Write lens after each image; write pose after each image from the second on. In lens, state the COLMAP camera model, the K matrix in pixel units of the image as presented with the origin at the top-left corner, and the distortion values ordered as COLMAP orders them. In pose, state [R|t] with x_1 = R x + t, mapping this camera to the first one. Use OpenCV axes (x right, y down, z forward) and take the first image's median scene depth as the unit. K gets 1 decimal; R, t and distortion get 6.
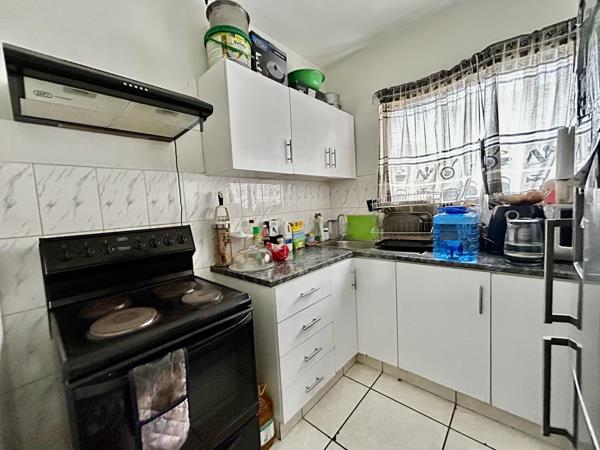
lens RADIAL K [[244.1, 0, 300.0], [0, 244.1, 225.0], [0, 0, 1]] dist [0.001253, -0.000122]
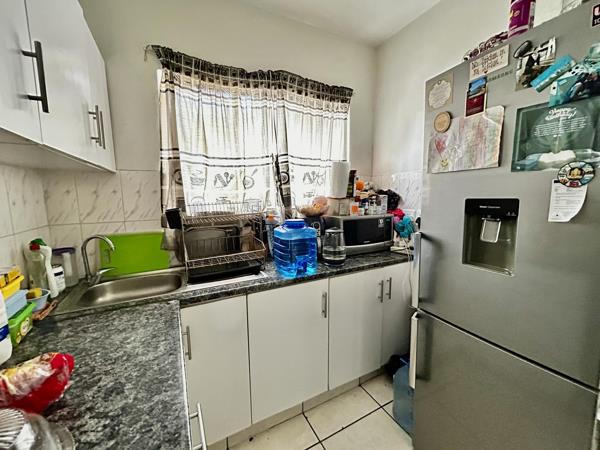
lens RADIAL K [[244.1, 0, 300.0], [0, 244.1, 225.0], [0, 0, 1]] dist [0.001253, -0.000122]
pose [[0.358215, -0.063405, 0.931484, -0.223422], [0.070808, 0.996663, 0.040612, -0.077366], [-0.930950, 0.051409, 0.361509, 0.509901]]
